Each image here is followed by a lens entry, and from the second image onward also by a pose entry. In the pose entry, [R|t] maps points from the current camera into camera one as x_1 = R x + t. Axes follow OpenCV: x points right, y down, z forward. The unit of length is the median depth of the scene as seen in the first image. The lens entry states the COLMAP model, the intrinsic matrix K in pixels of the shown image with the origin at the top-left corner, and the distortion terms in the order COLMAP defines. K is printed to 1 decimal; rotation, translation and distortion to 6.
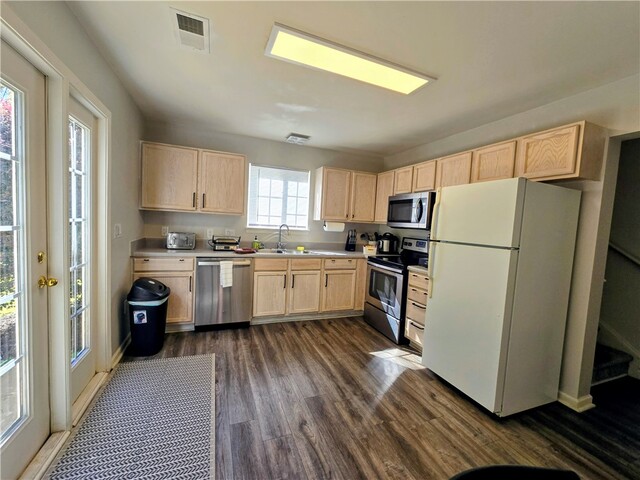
lens RADIAL K [[262.8, 0, 313.7], [0, 262.8, 239.8], [0, 0, 1]] dist [-0.004039, 0.001509]
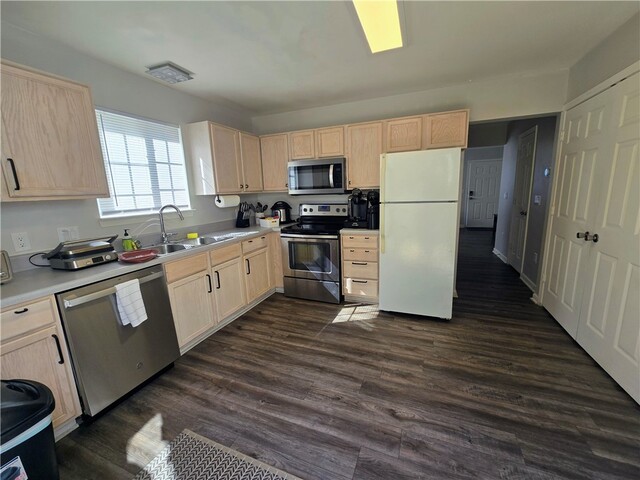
lens RADIAL K [[262.8, 0, 317.4], [0, 262.8, 238.3], [0, 0, 1]] dist [-0.004039, 0.001509]
pose [[0.692084, -0.206297, 0.691709, -0.423186], [0.121100, 0.977891, 0.170482, -0.056857], [-0.711585, -0.034222, 0.701766, 0.316534]]
